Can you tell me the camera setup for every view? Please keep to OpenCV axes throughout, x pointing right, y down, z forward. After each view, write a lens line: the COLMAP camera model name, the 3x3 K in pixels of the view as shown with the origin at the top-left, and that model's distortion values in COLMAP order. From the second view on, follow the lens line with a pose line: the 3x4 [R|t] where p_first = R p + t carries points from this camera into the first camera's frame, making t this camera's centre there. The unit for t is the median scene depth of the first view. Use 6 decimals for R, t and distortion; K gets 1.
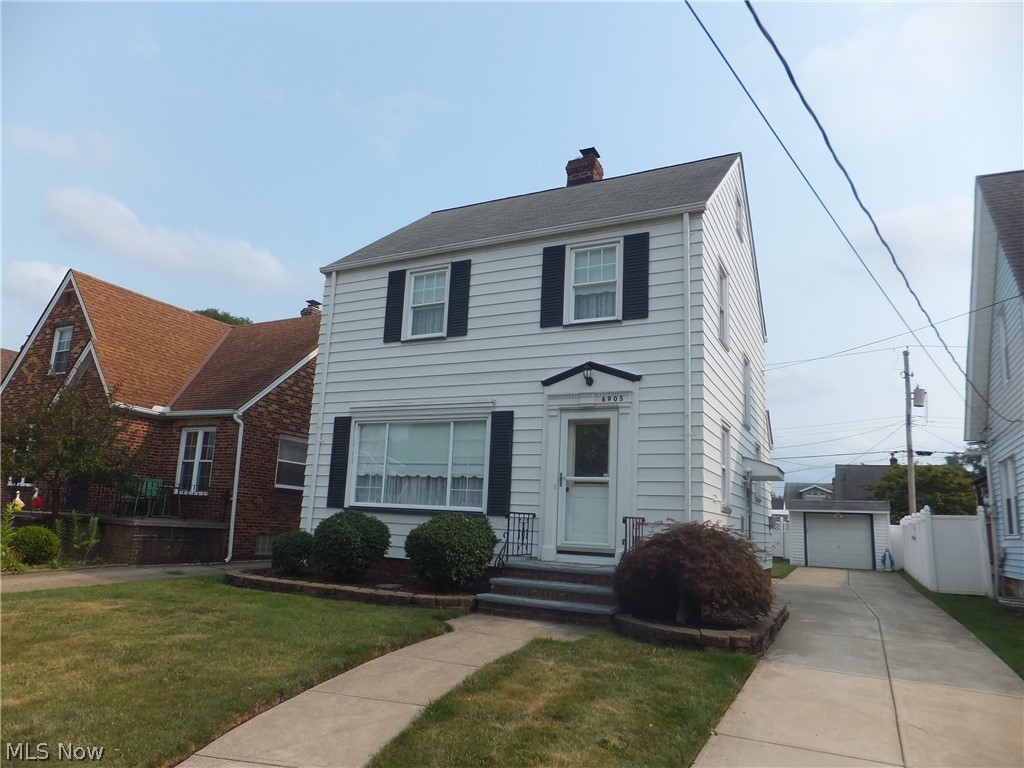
lens RADIAL K [[705.4, 0, 481.3], [0, 705.4, 387.8], [0, 0, 1]] dist [0.000921, -0.000520]
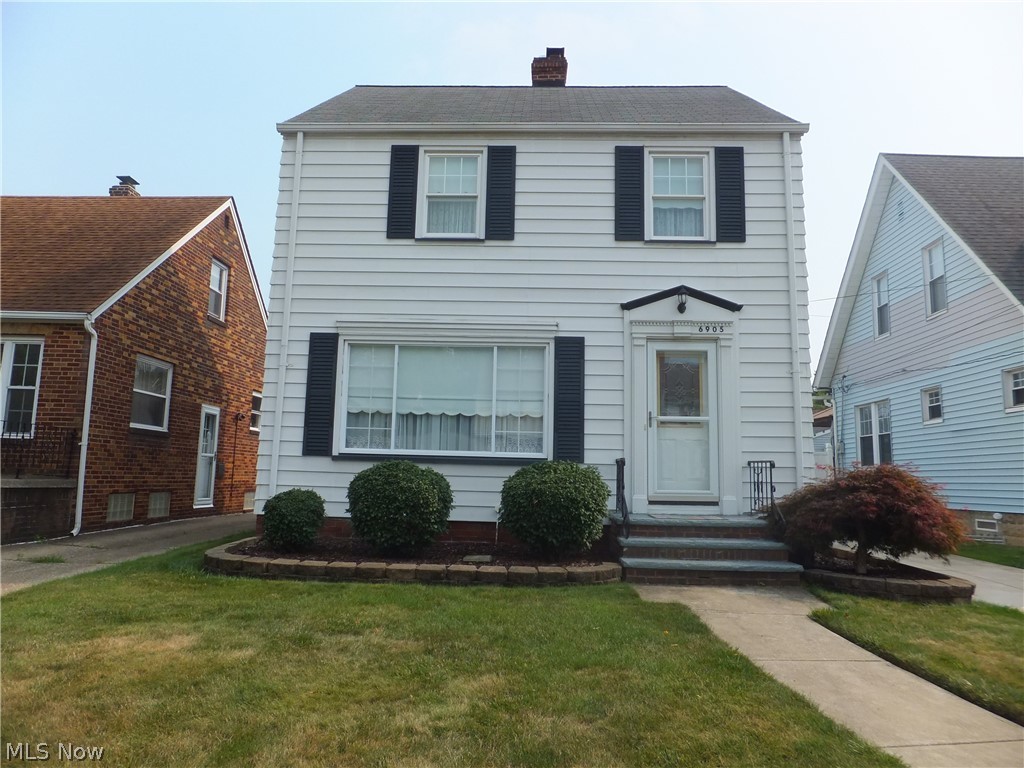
lens RADIAL K [[701.8, 0, 513.1], [0, 701.8, 371.6], [0, 0, 1]] dist [-0.004384, -0.001869]
pose [[0.895103, 0.034078, 0.444556, -0.376133], [-0.062896, 0.996755, 0.050231, 0.035258], [-0.441401, -0.072922, 0.894342, 0.278338]]
